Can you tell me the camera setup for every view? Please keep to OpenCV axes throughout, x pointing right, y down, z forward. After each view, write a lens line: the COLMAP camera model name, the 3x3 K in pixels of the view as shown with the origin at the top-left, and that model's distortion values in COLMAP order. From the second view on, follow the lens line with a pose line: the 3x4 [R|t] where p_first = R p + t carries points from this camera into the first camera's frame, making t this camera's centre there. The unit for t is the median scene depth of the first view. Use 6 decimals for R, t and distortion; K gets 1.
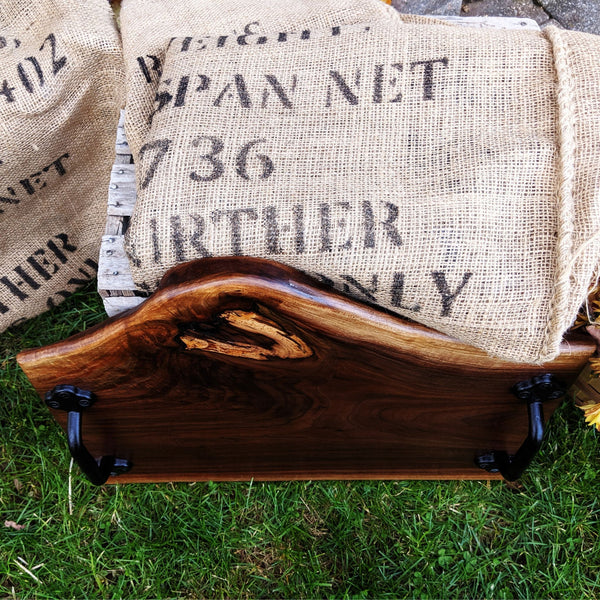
lens RADIAL K [[684.7, 0, 257.2], [0, 684.7, 331.3], [0, 0, 1]] dist [0.138347, -0.312811]
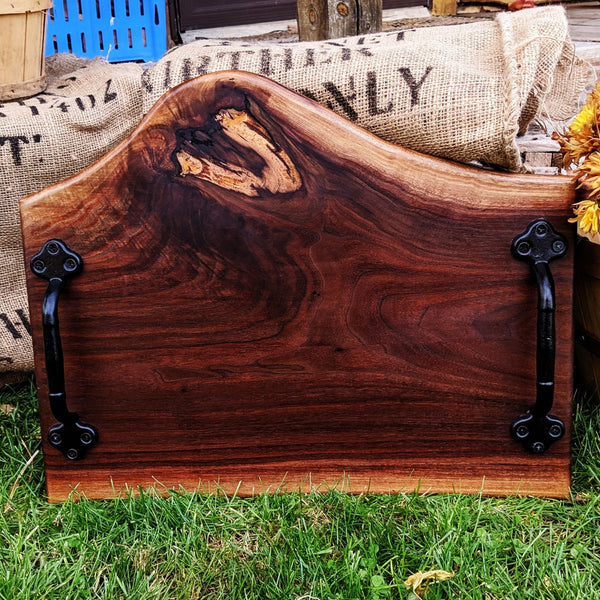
lens RADIAL K [[905.8, 0, 268.9], [0, 905.8, 346.9], [0, 0, 1]] dist [0.214057, -0.605587]
pose [[0.997259, 0.022742, -0.070412, 0.132778], [-0.066212, 0.699070, -0.711982, 1.174057], [0.033031, 0.714692, 0.698659, 0.206948]]
